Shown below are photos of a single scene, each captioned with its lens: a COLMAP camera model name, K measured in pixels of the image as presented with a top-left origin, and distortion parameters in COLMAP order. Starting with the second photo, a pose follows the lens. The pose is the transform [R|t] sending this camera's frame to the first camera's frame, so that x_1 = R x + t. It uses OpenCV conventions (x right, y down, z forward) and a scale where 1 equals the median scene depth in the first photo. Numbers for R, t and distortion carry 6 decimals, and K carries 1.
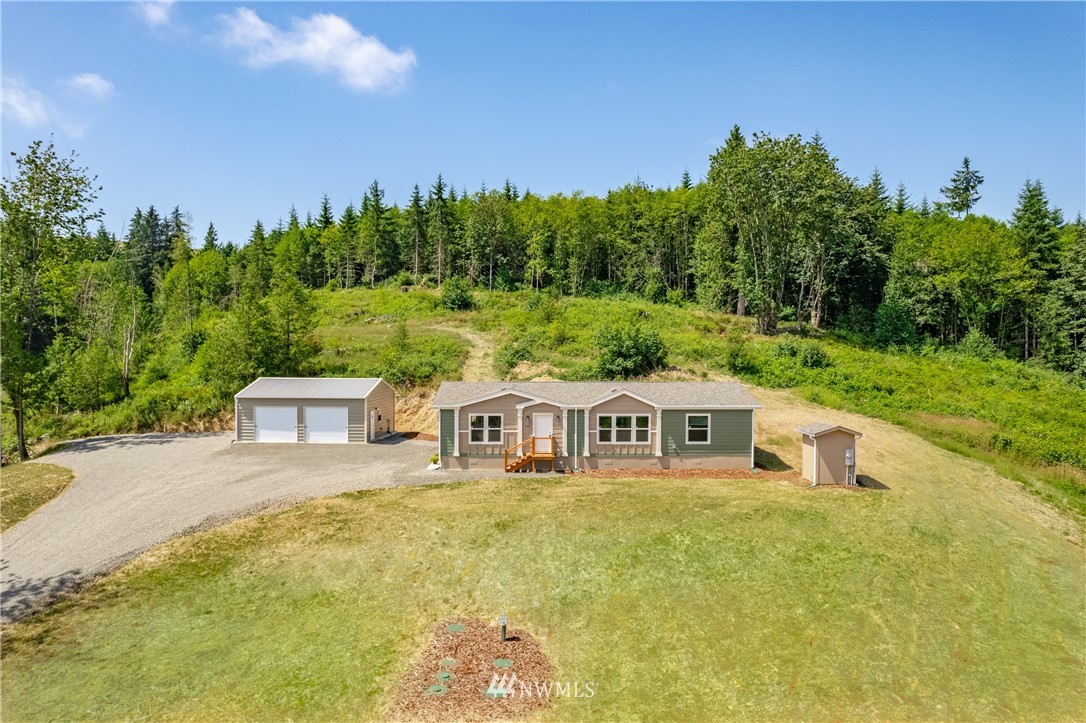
lens RADIAL K [[698.6, 0, 543.0], [0, 698.6, 361.5], [0, 0, 1]] dist [-0.078243, 0.070369]
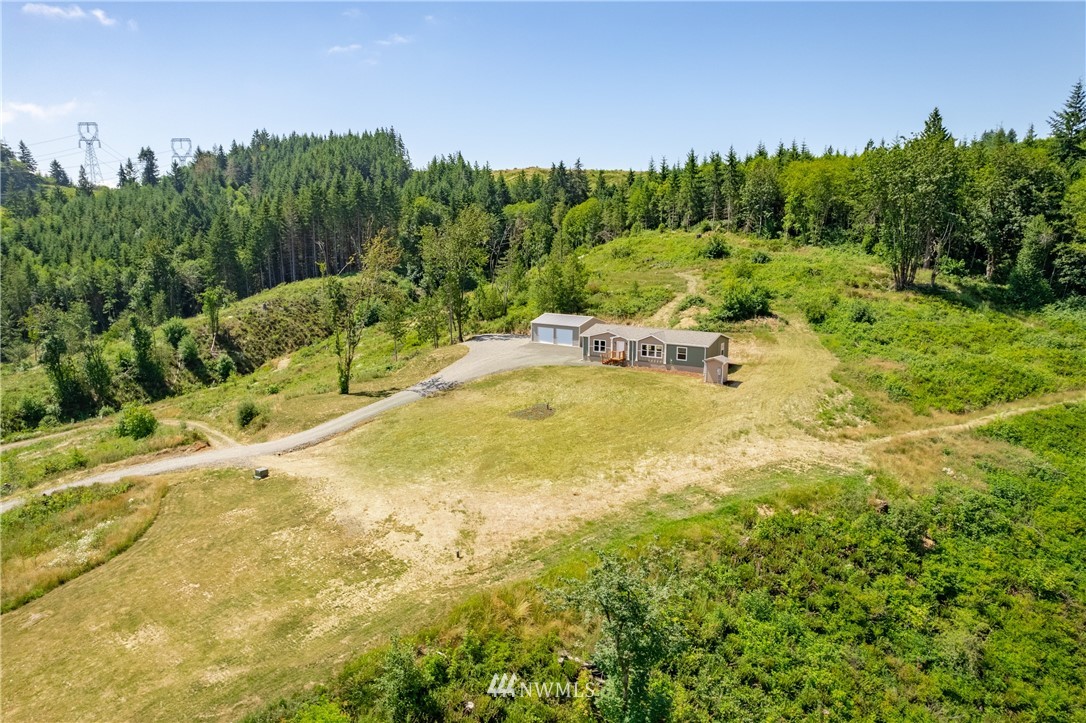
lens RADIAL K [[694.7, 0, 543.0], [0, 694.7, 361.5], [0, 0, 1]] dist [-0.075625, 0.067546]
pose [[0.825521, 0.094931, -0.556330, 0.994375], [-0.008554, 0.987743, 0.155854, -0.202867], [0.564306, -0.123902, 0.816215, -0.985552]]
